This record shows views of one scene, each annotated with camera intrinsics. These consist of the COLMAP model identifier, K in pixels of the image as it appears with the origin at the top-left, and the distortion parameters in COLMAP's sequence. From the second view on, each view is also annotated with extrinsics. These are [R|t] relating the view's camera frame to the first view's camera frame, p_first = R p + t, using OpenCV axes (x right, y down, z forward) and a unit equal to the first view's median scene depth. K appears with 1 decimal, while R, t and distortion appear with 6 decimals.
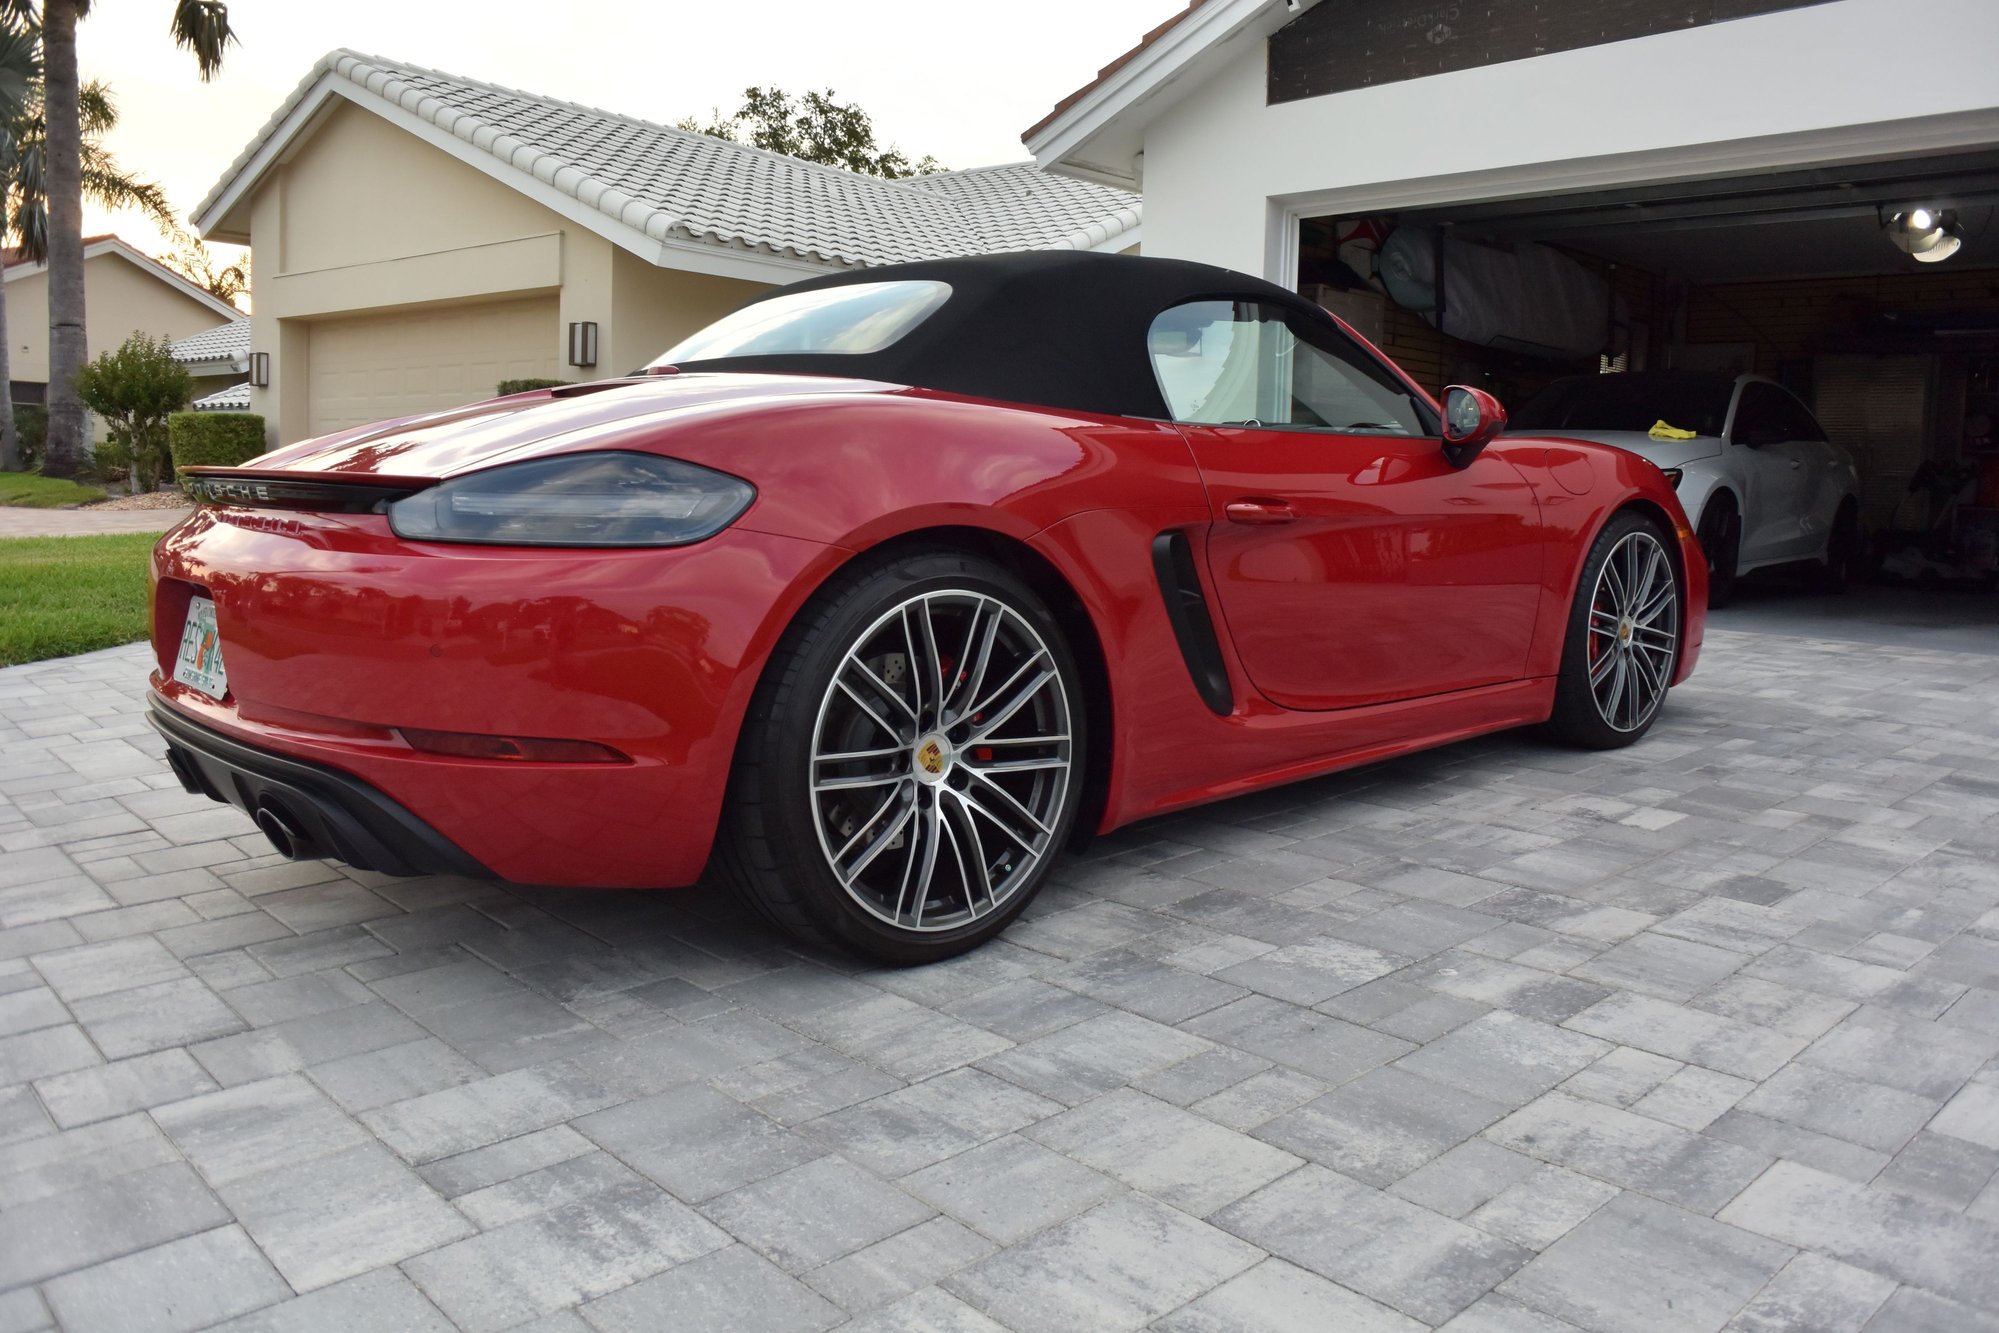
lens RADIAL K [[1554.5, 0, 1003.7], [0, 1554.5, 658.8], [0, 0, 1]] dist [-0.130018, 0.069746]
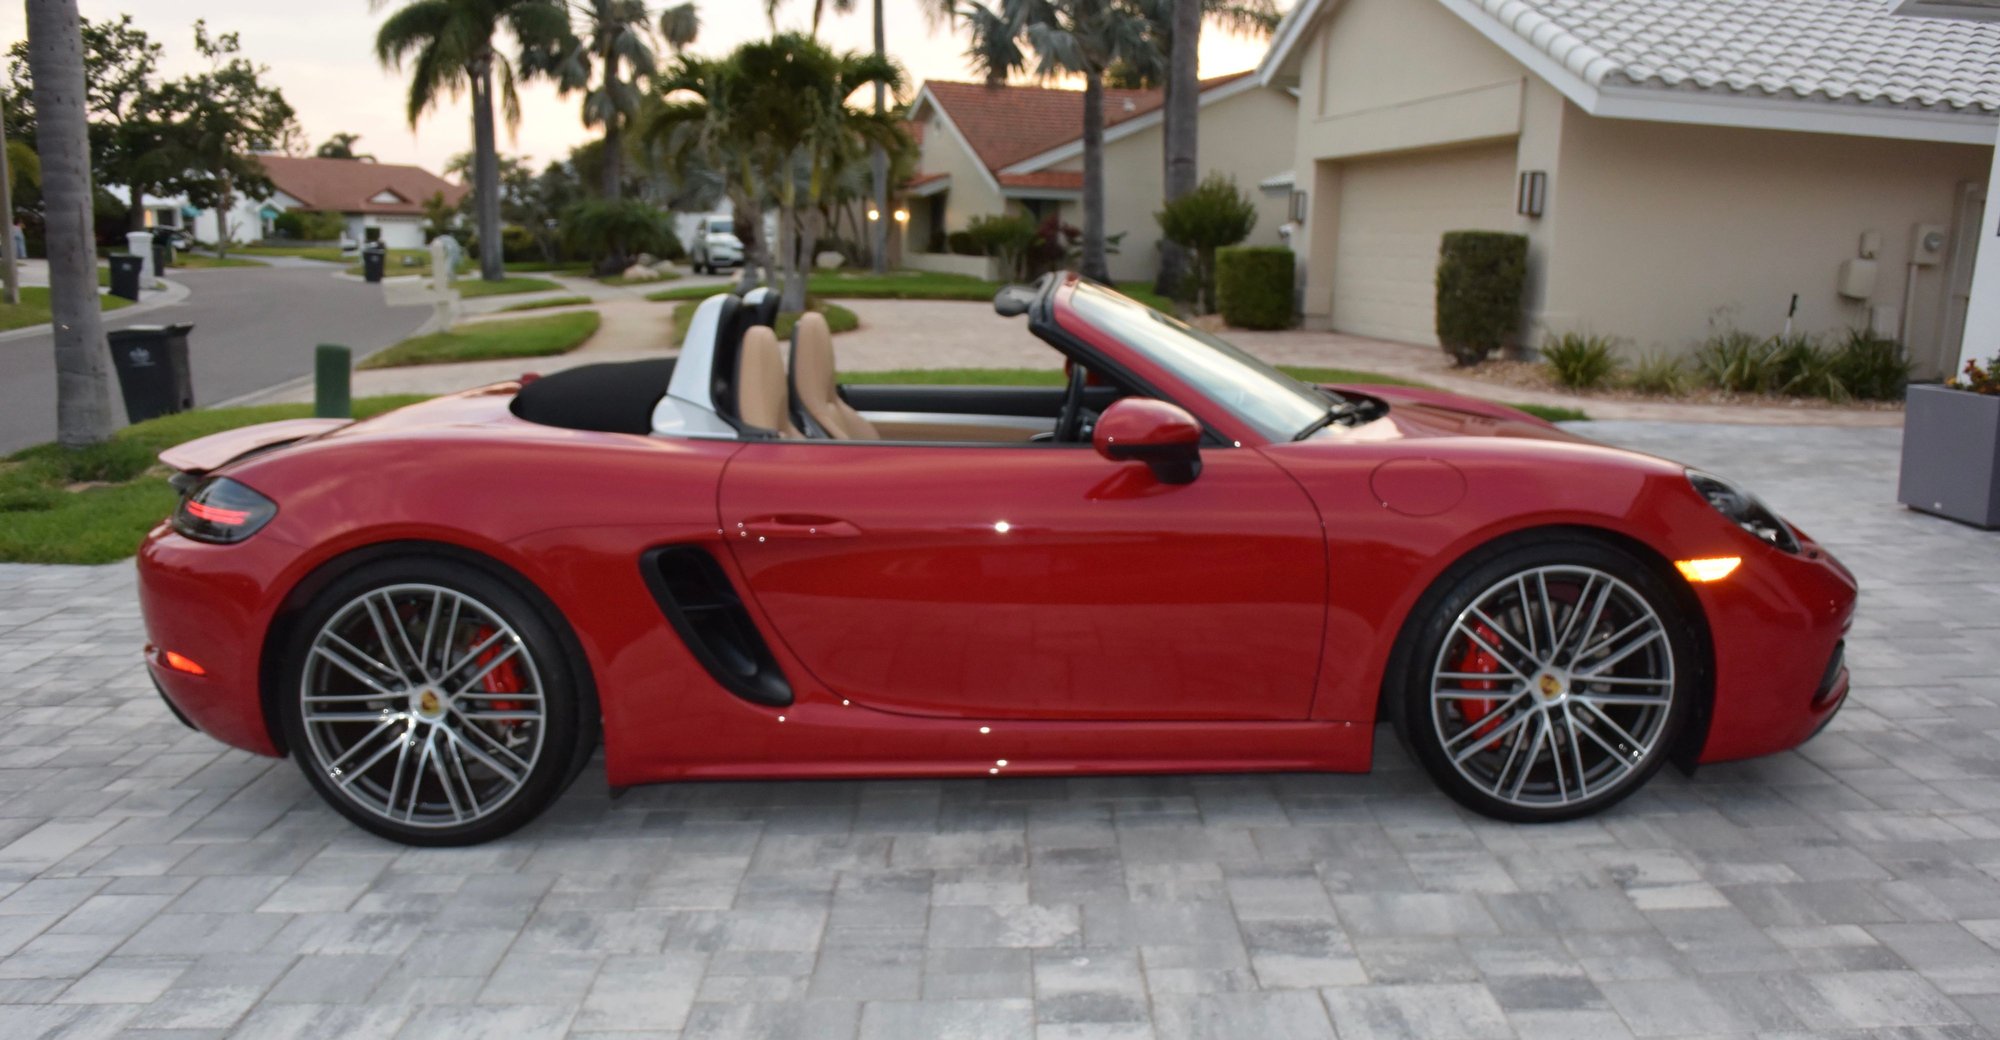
lens RADIAL K [[1560.1, 0, 1008.9], [0, 1560.1, 648.7], [0, 0, 1]] dist [-0.124469, 0.072323]
pose [[0.738939, 0.160276, -0.654432, 0.961630], [-0.081142, 0.985395, 0.149711, -0.193747], [0.668868, -0.057525, 0.741152, 0.112934]]
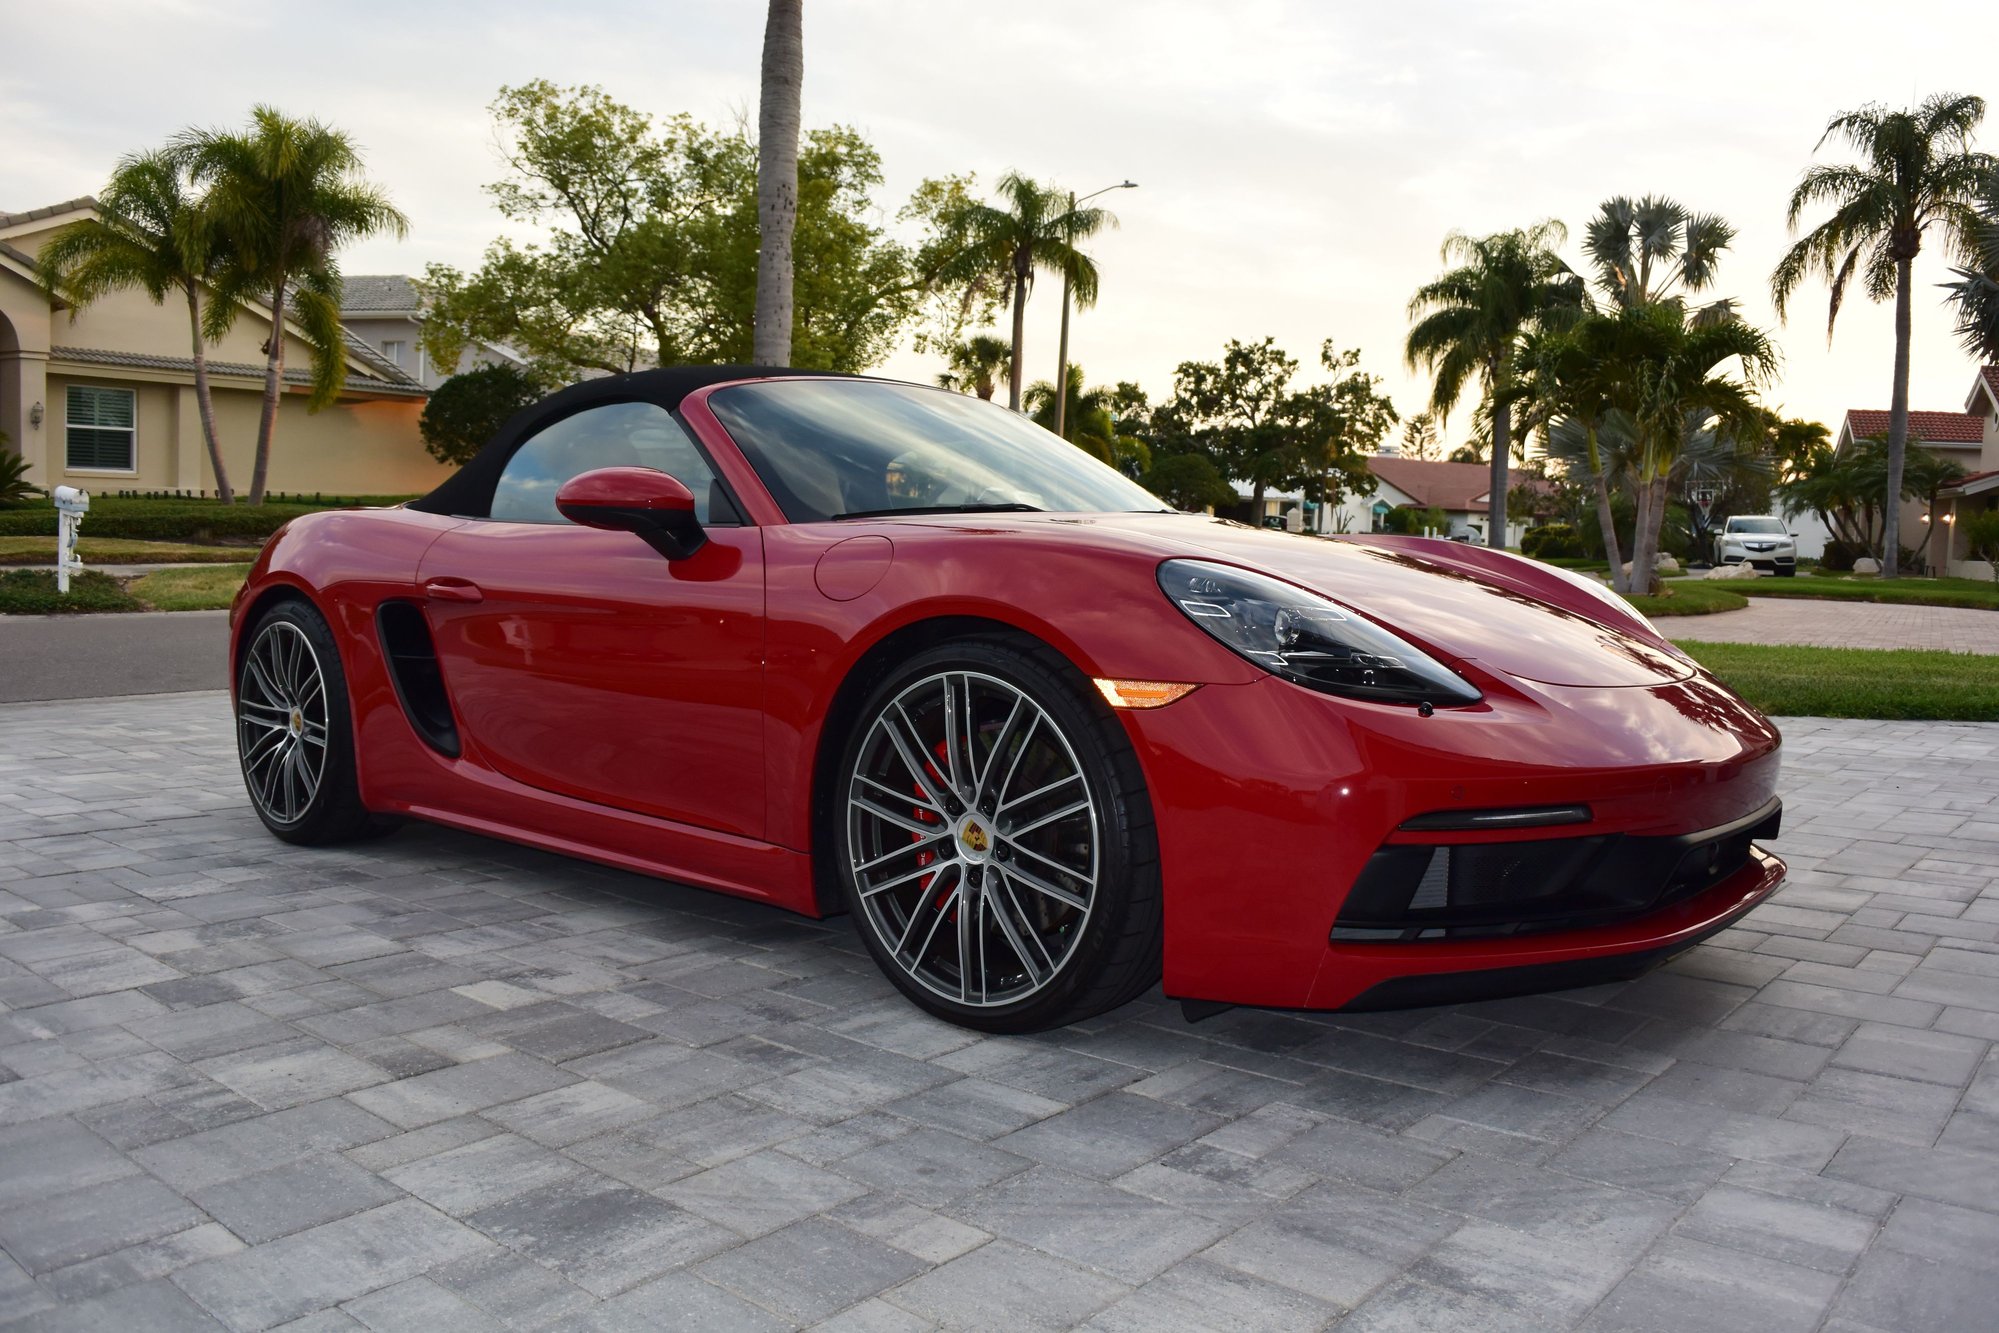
lens RADIAL K [[1554.5, 0, 1006.0], [0, 1554.5, 663.5], [0, 0, 1]] dist [-0.130018, 0.069746]
pose [[0.123081, 0.069414, -0.989966, 1.696876], [-0.149285, 0.987495, 0.050680, -0.198853], [0.981104, 0.141549, 0.131904, 1.552825]]
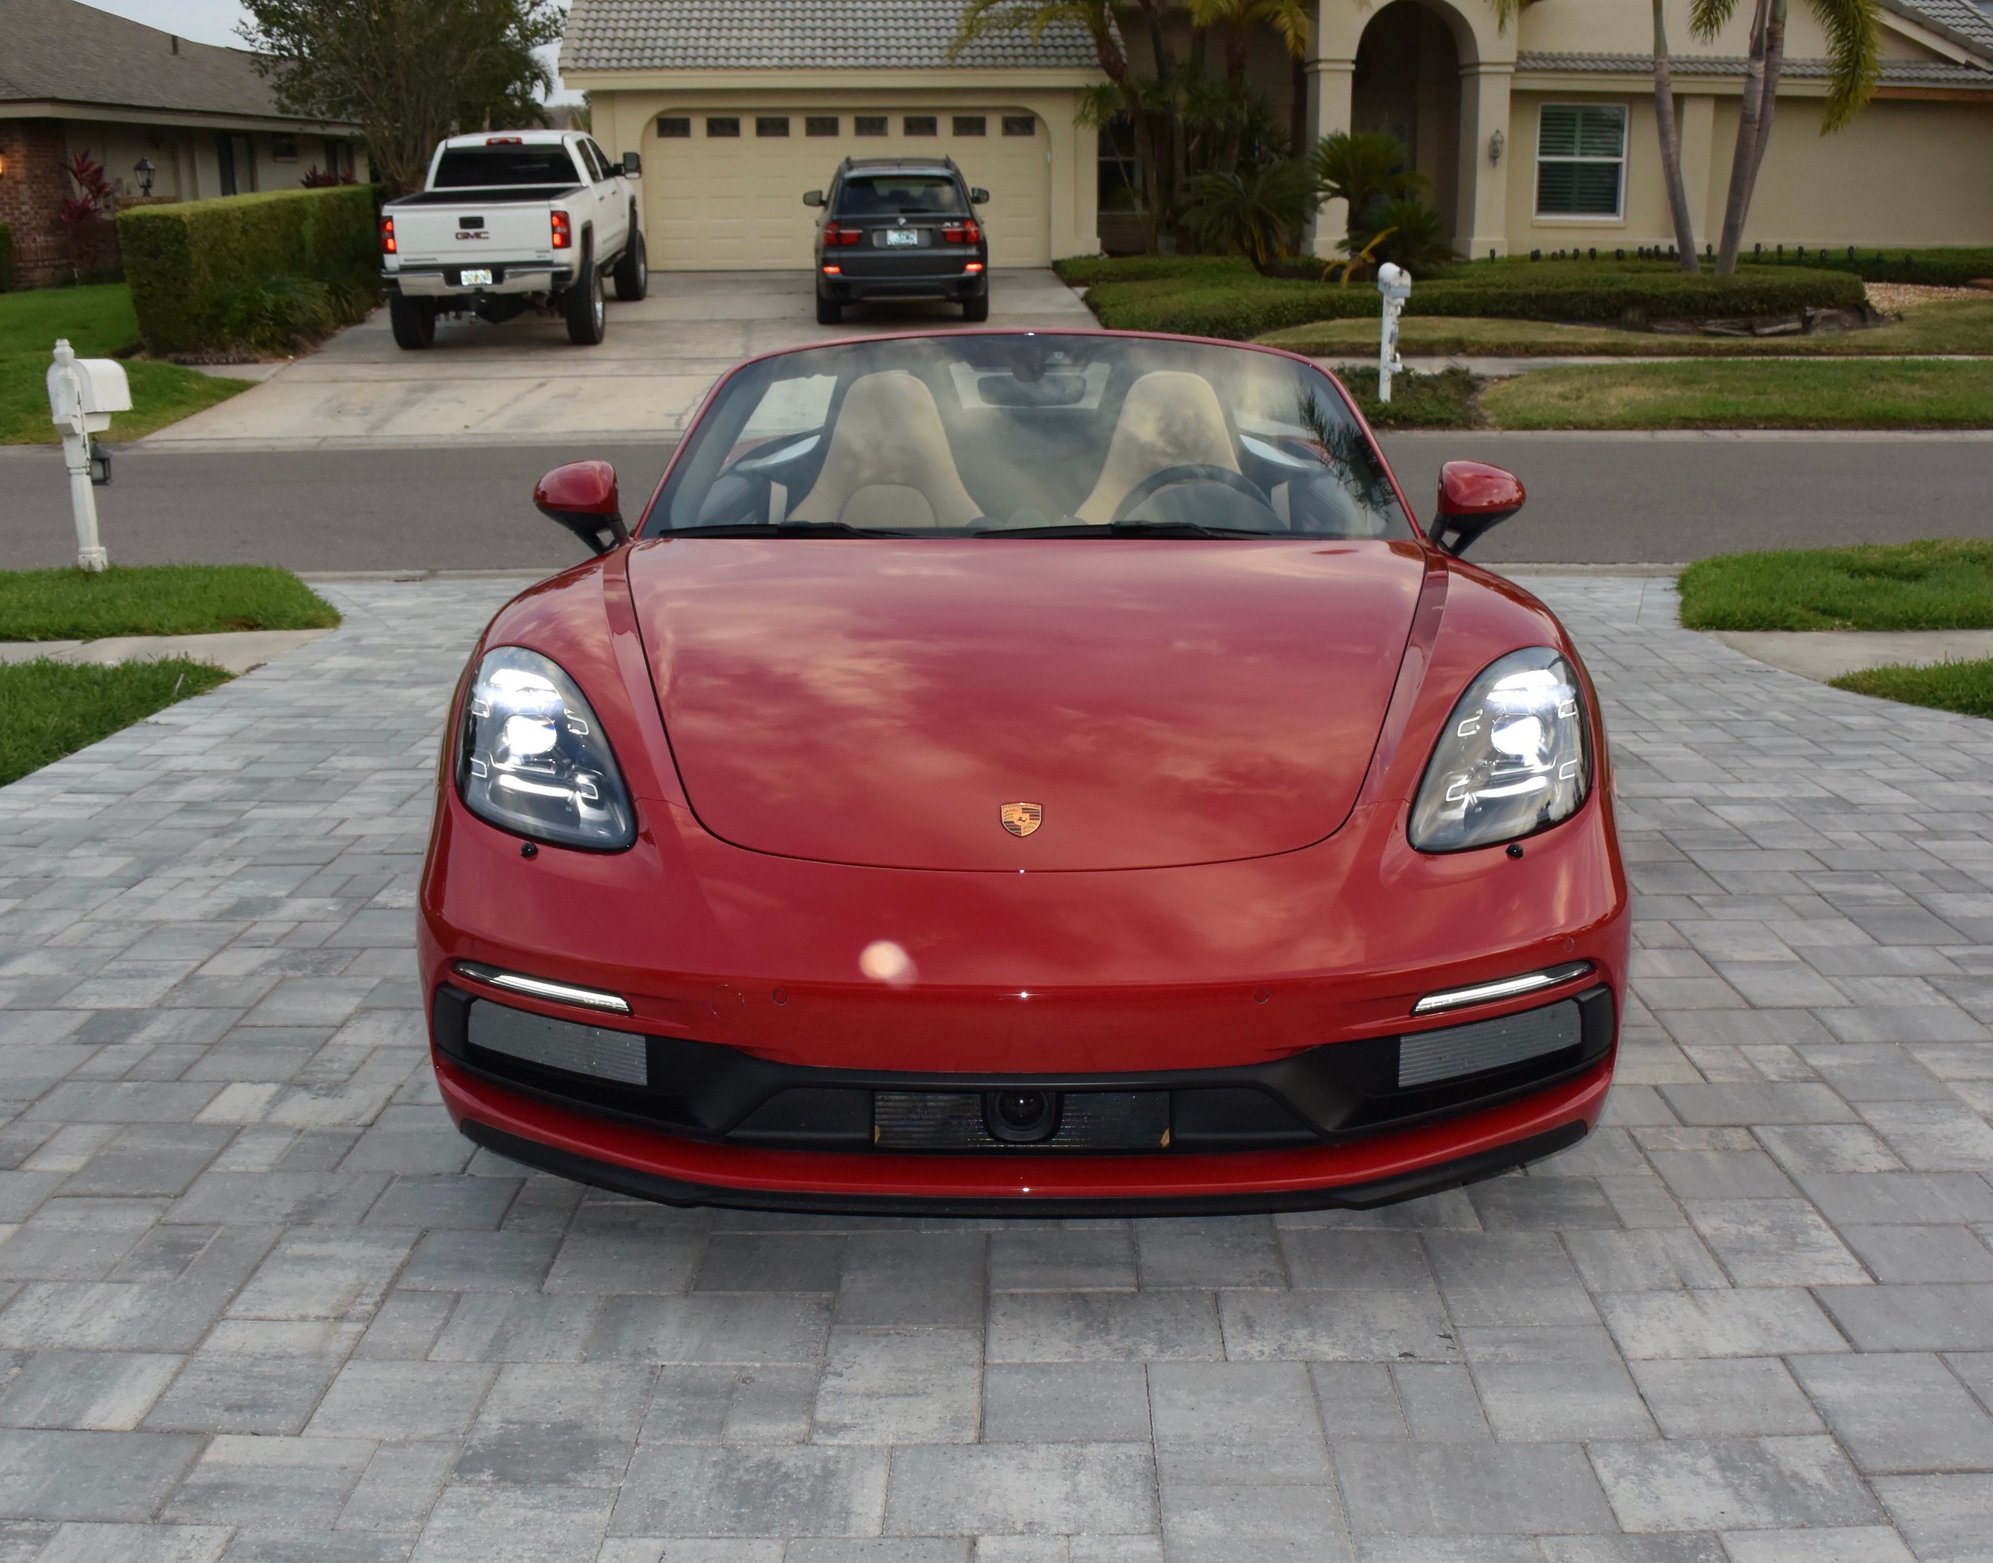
lens RADIAL K [[2190.0, 0, 1021.1], [0, 2190.0, 914.2], [0, 0, 1]] dist [-0.089194, 0.000000]
pose [[-0.680003, 0.204949, -0.703983, 1.228236], [-0.099717, 0.925368, 0.365720, -0.557758], [0.726397, 0.318890, -0.608815, 2.602610]]
